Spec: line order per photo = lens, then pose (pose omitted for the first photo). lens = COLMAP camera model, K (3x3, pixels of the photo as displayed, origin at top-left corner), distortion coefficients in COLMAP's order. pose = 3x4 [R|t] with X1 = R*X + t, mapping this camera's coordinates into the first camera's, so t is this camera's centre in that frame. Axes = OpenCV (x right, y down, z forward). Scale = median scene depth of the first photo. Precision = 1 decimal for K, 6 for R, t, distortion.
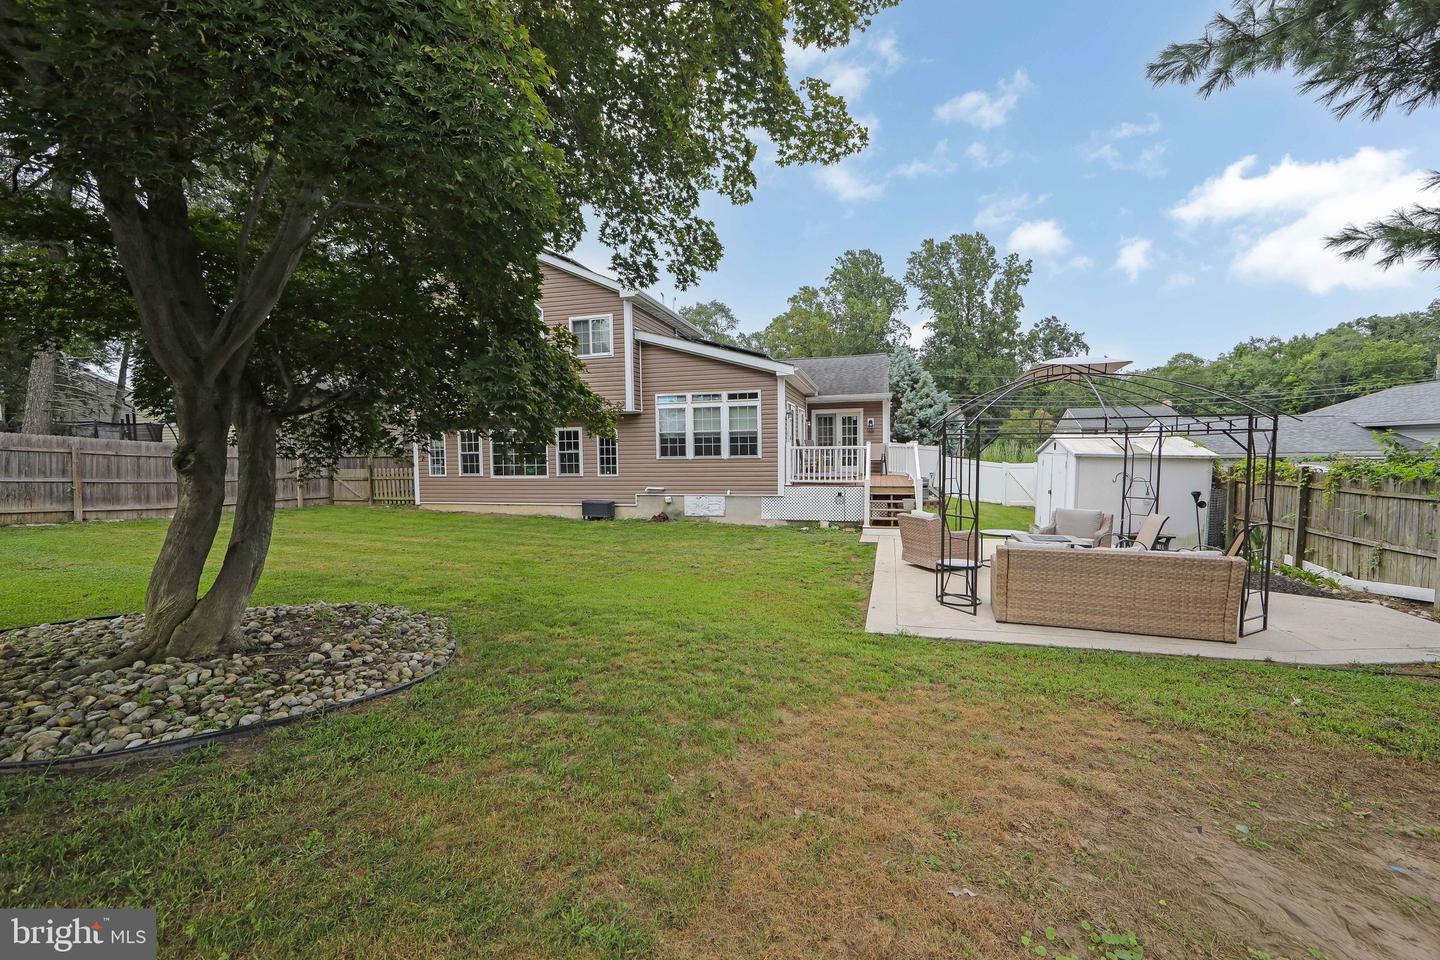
lens RADIAL K [[568.8, 0, 722.9], [0, 568.8, 473.3], [0, 0, 1]] dist [-0.007727, 0.000310]
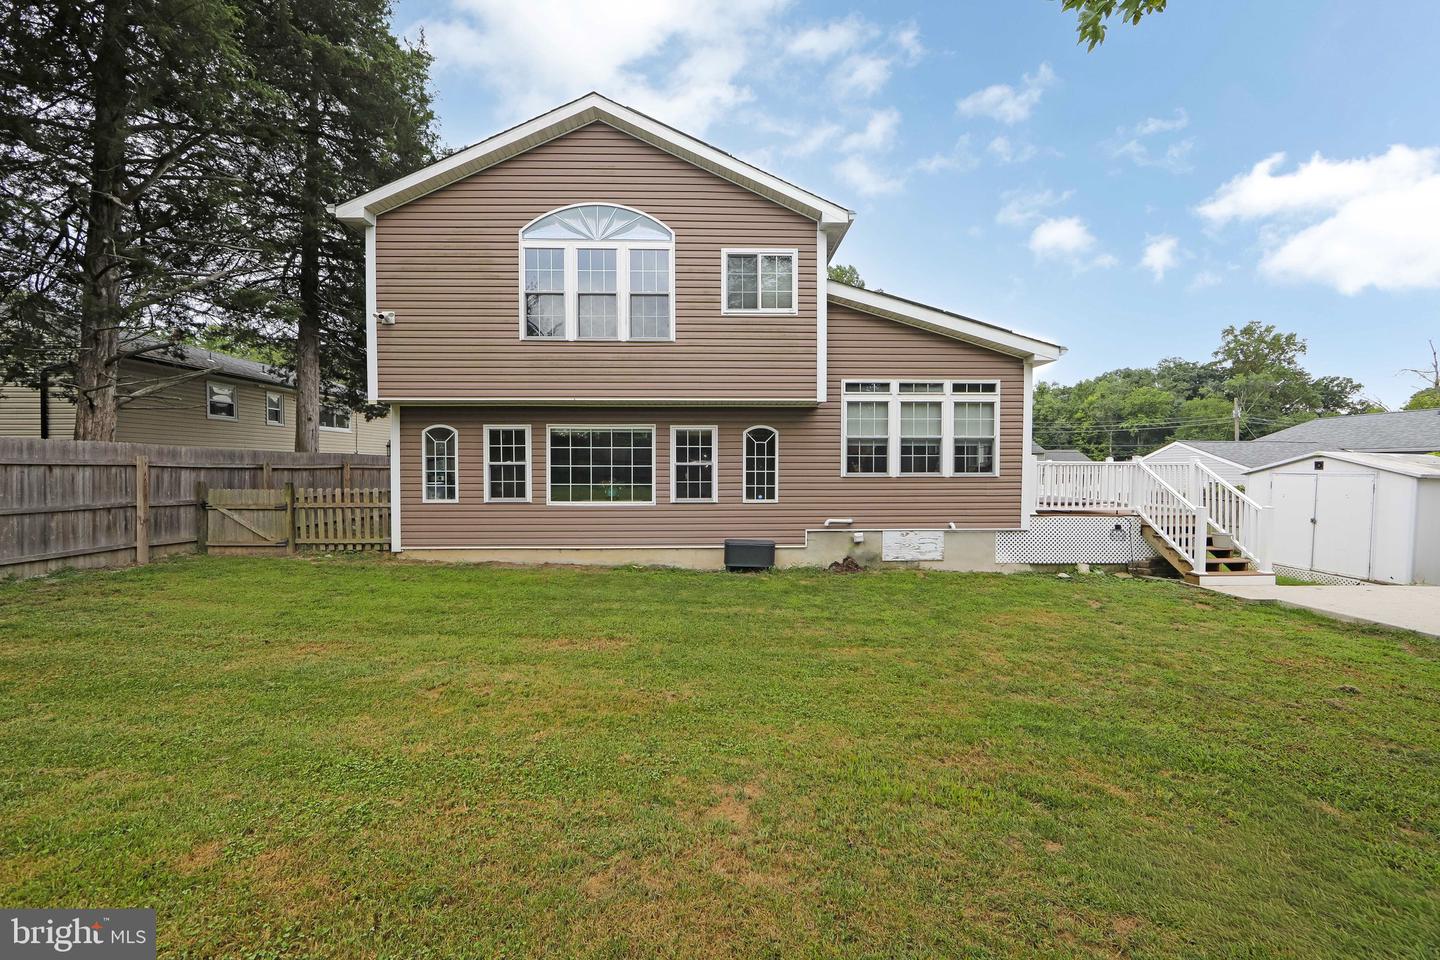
lens RADIAL K [[608.6, 0, 721.6], [0, 608.6, 479.2], [0, 0, 1]] dist [-0.004559, -0.000166]
pose [[0.958742, 0.009388, 0.284122, -0.437553], [-0.001402, 0.999599, -0.028296, -0.001641], [-0.284274, 0.026731, 0.958370, 0.348531]]
